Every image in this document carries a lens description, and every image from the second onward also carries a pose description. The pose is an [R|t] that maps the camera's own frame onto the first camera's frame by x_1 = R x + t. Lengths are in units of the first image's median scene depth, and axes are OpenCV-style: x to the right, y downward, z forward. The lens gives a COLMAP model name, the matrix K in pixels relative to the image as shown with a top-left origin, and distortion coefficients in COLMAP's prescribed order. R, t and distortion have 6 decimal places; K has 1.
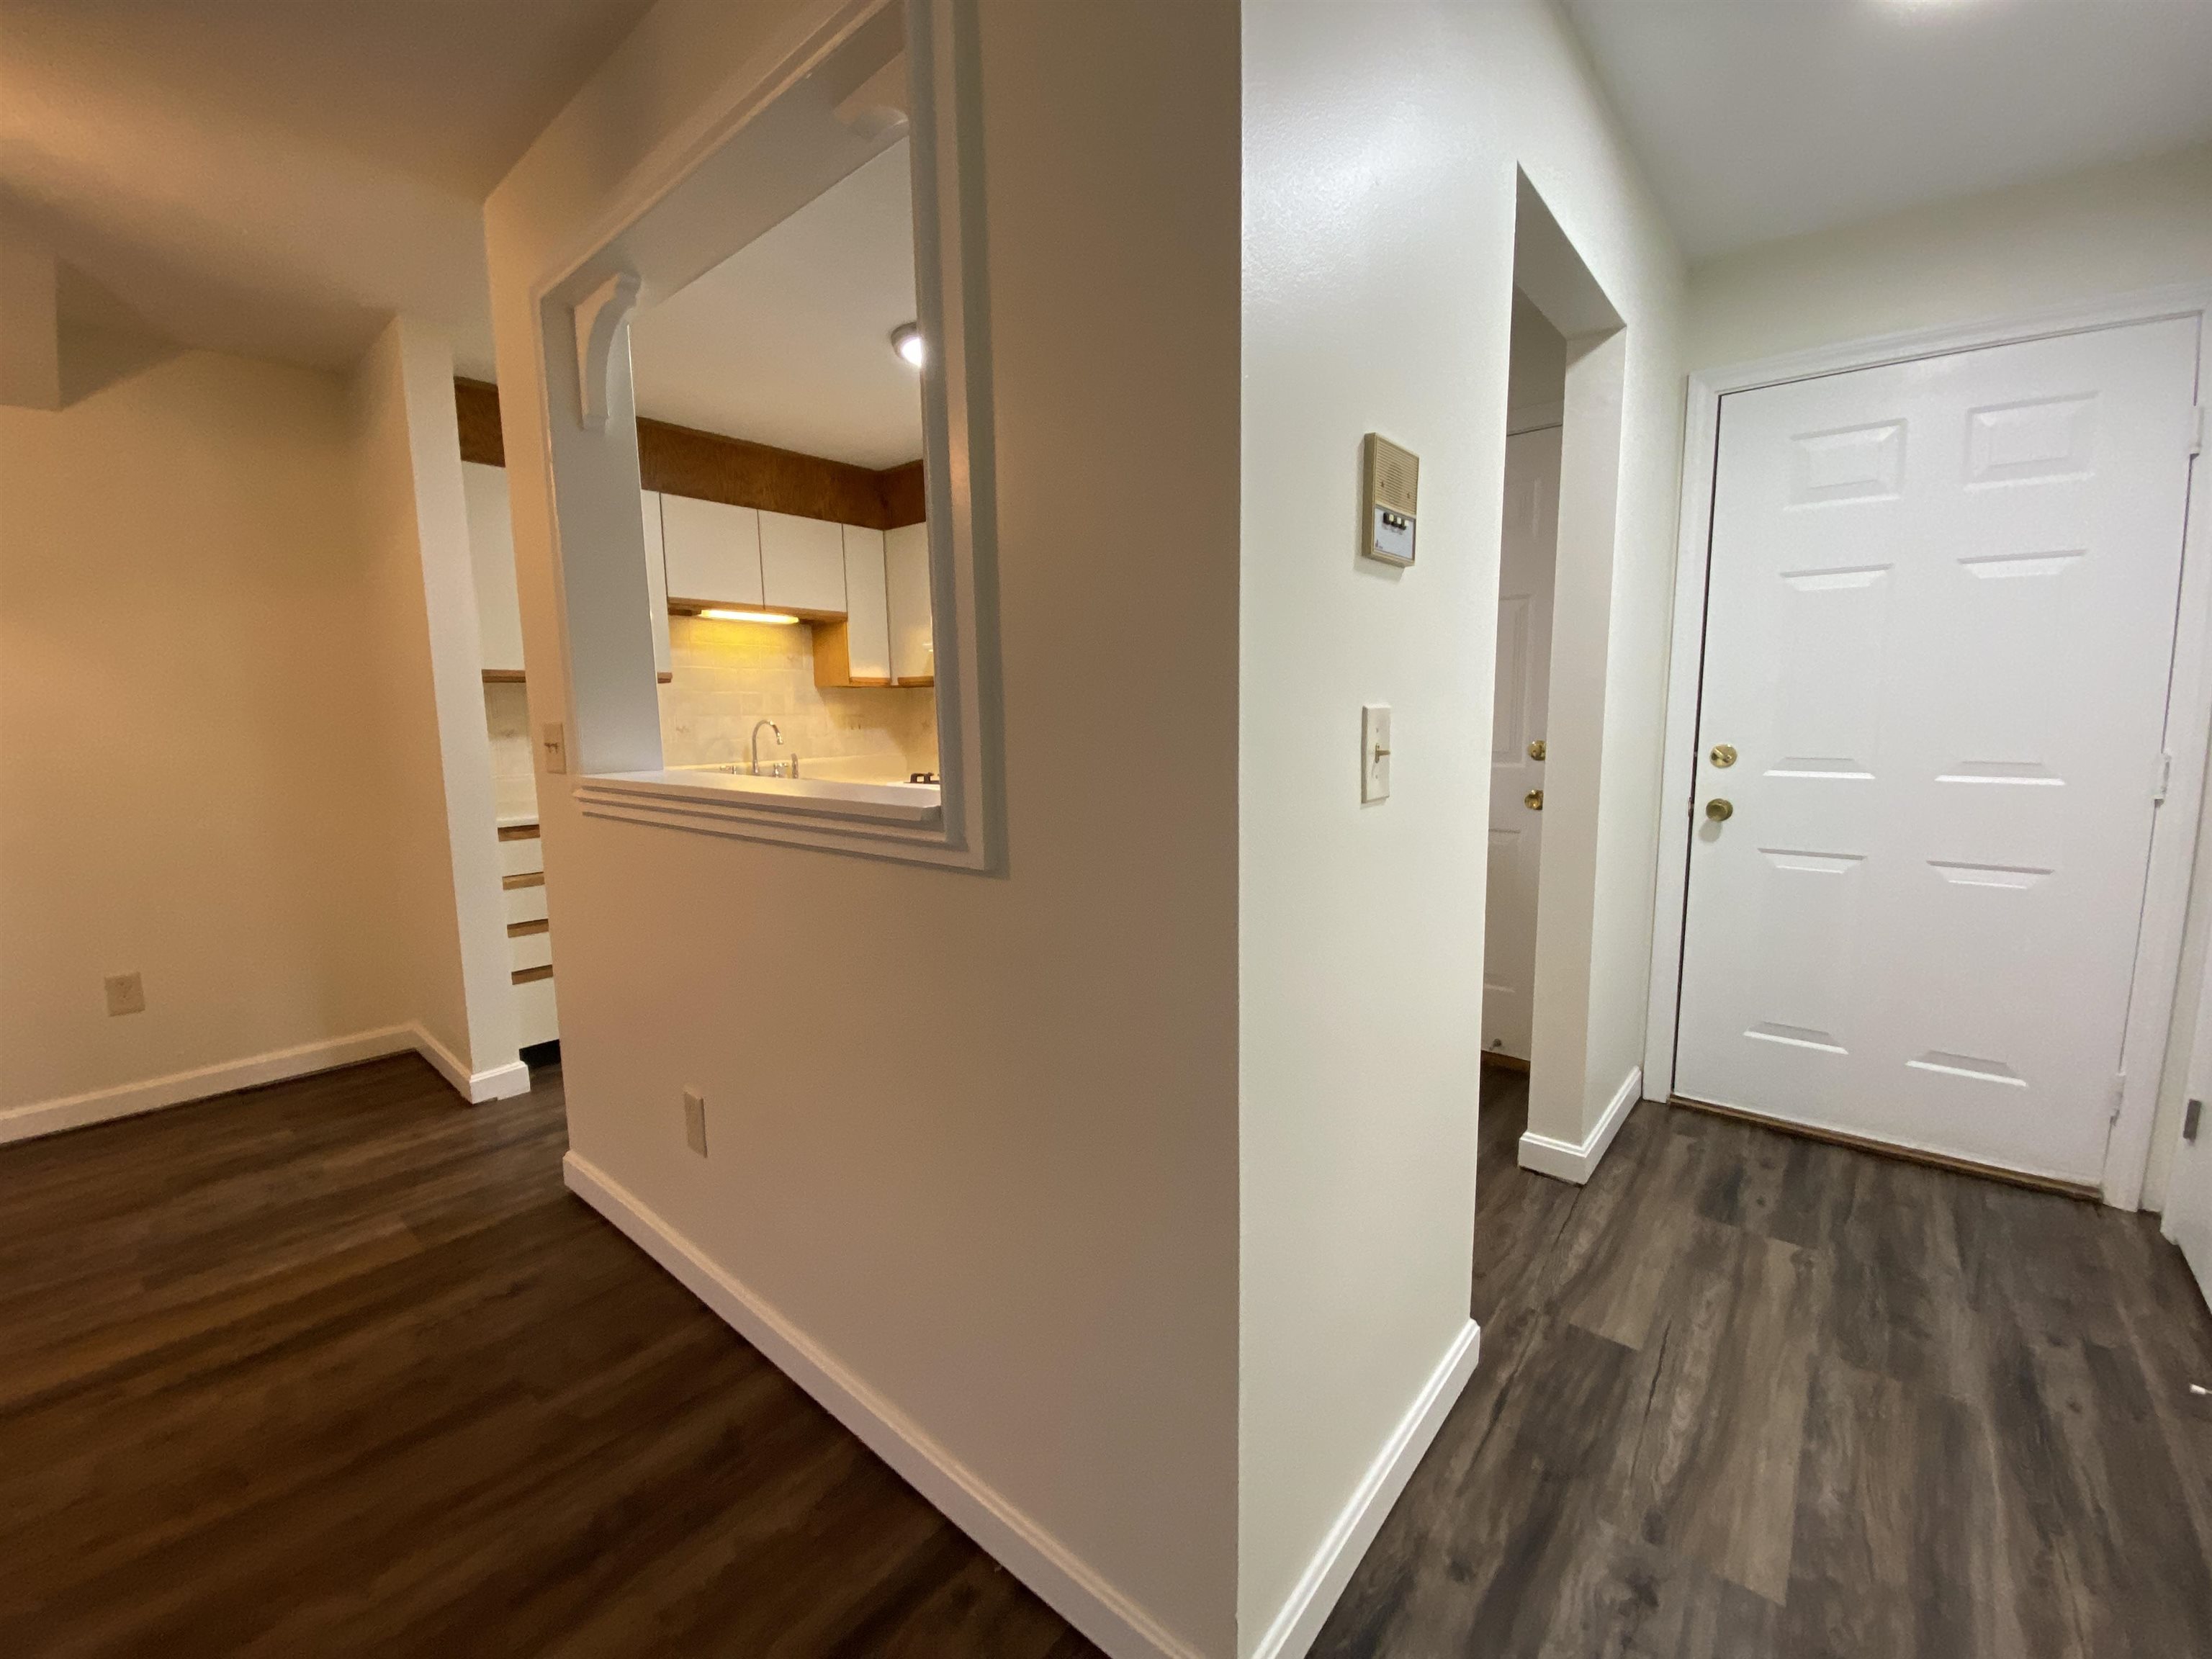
lens RADIAL K [[894.8, 0, 1106.0], [0, 894.8, 829.5], [0, 0, 1]] dist [0.024087, -0.021288]
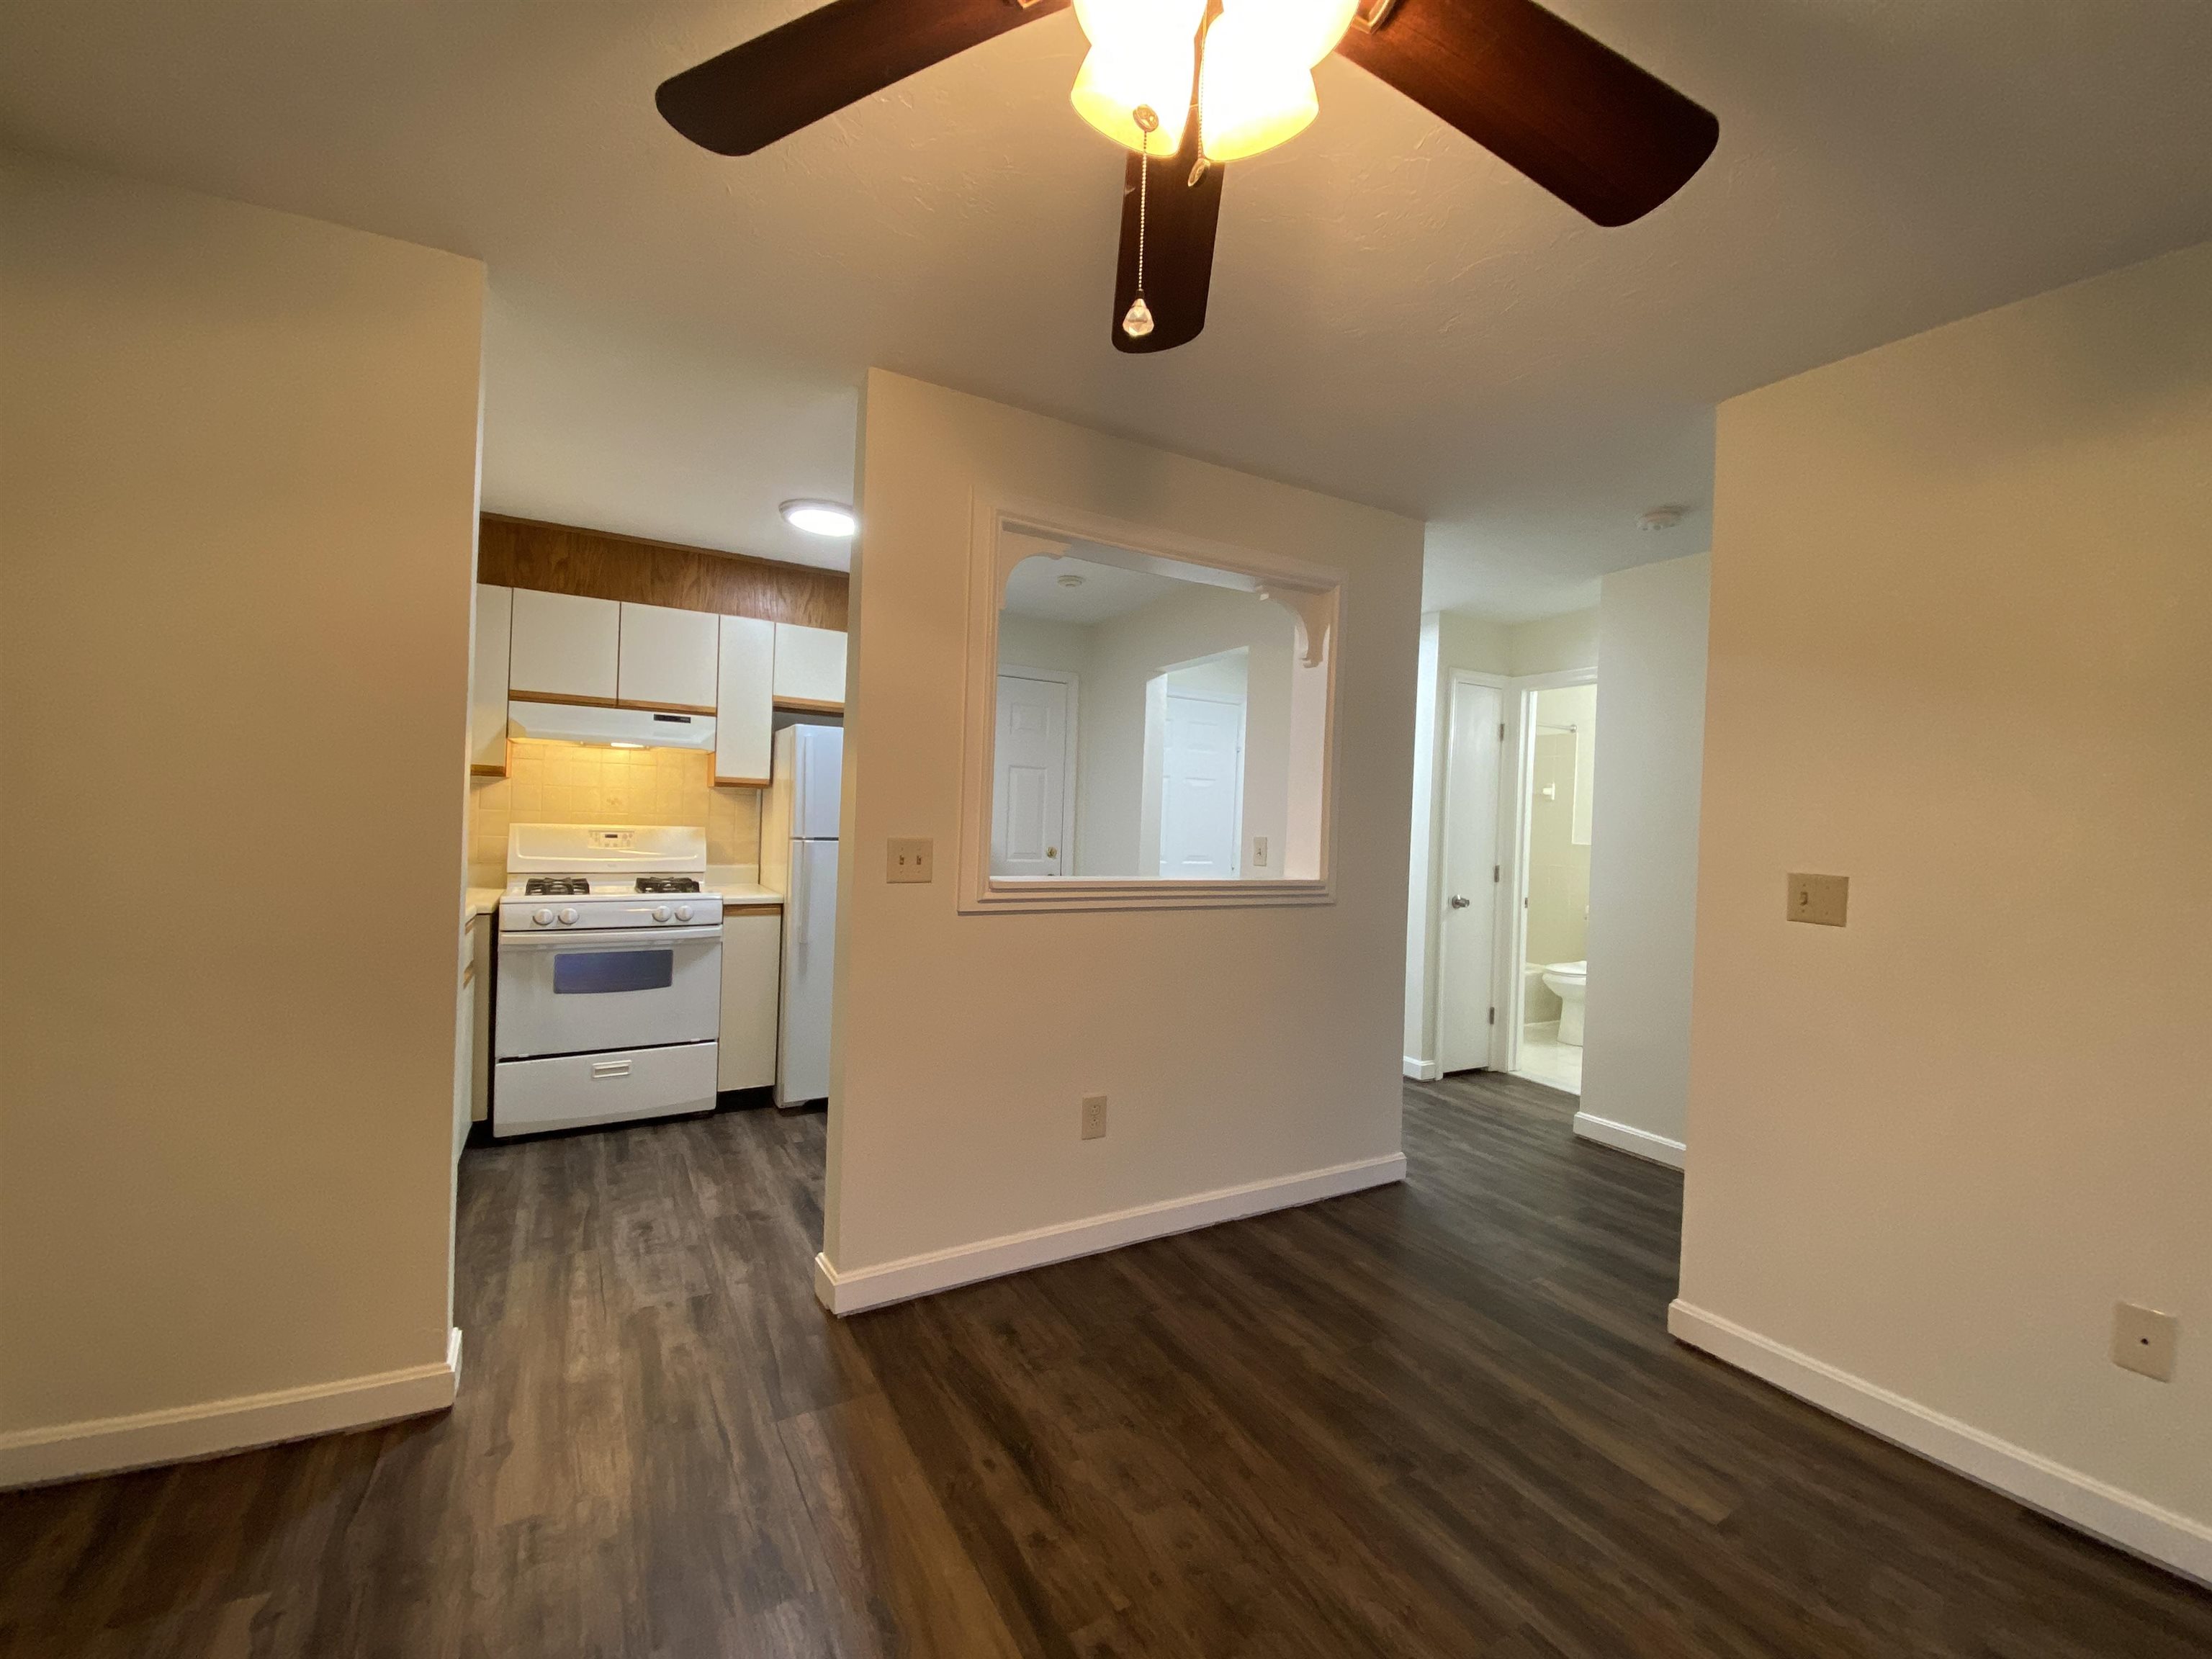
lens RADIAL K [[894.8, 0, 1106.0], [0, 894.8, 829.5], [0, 0, 1]] dist [0.024087, -0.021288]
pose [[0.338506, 0.015936, 0.940829, -1.265663], [0.076877, 0.996046, -0.044531, -0.052540], [-0.937819, 0.087402, 0.335942, 0.321728]]
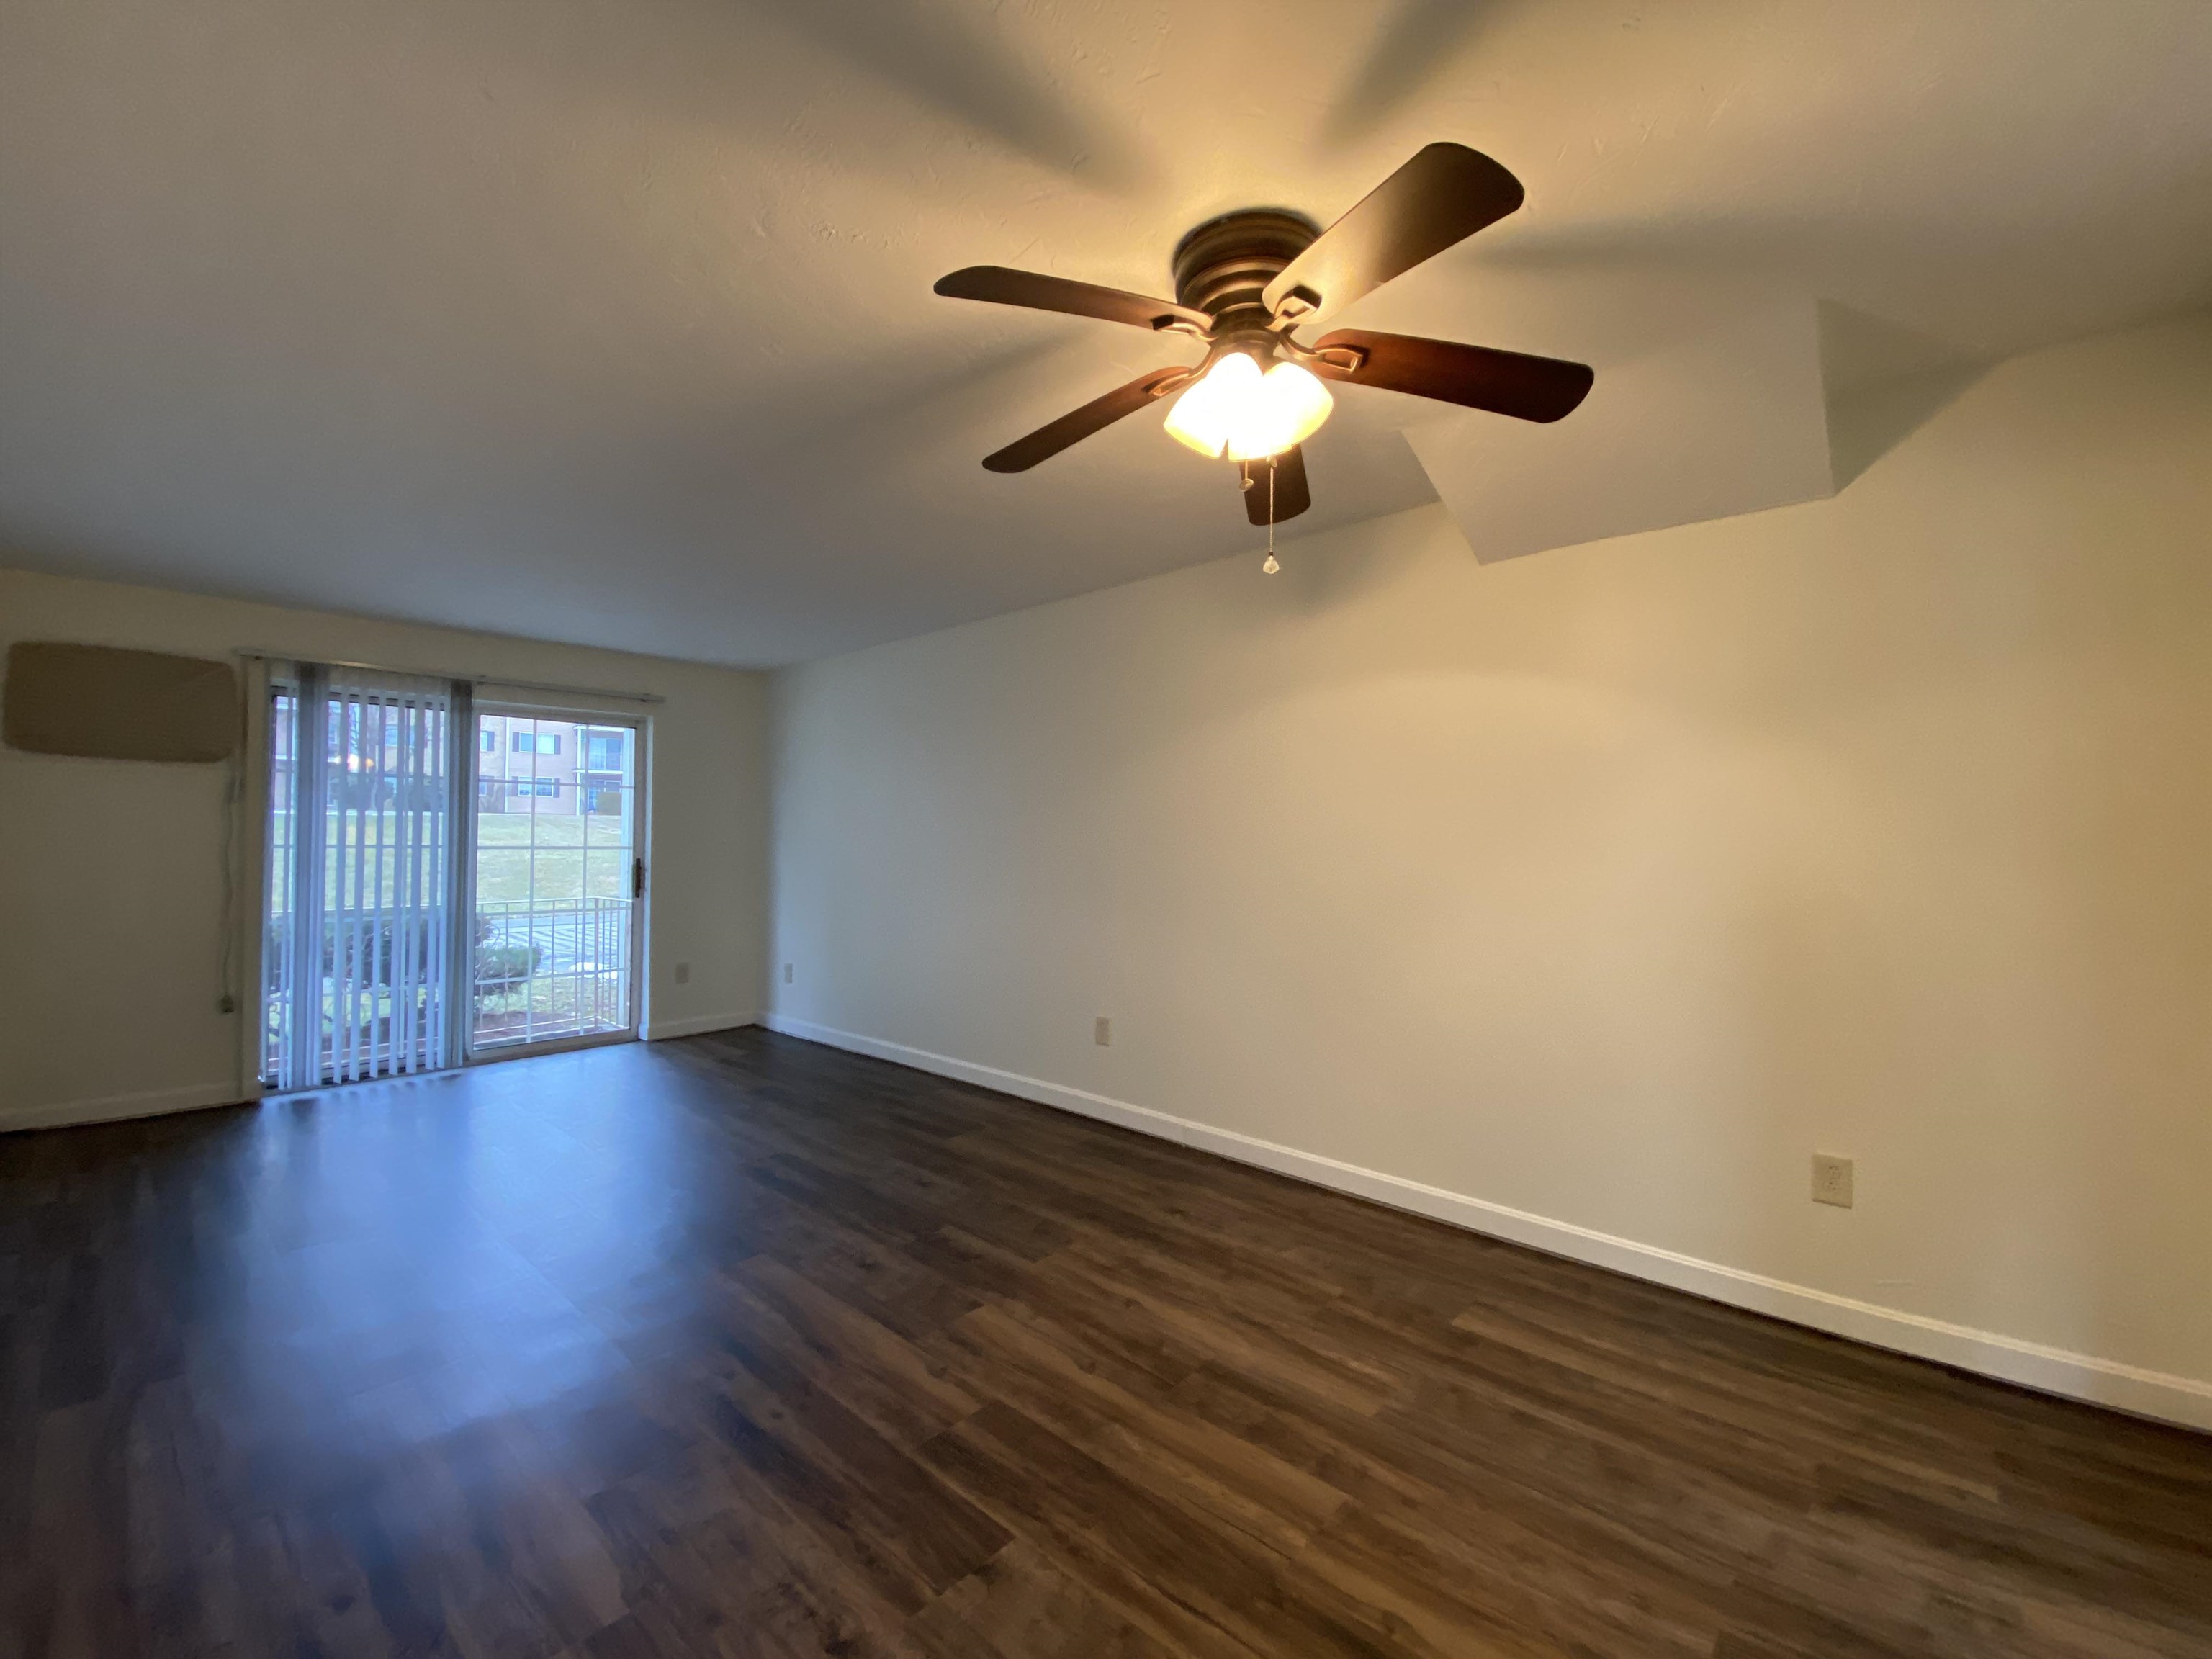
lens RADIAL K [[893.5, 0, 1088.0], [0, 893.5, 822.1], [0, 0, 1]] dist [0.030184, -0.019809]
pose [[-0.046504, -0.004904, -0.998906, -0.252448], [-0.131729, 0.991285, 0.001266, -0.059013], [0.990194, 0.131643, -0.046744, 0.340507]]
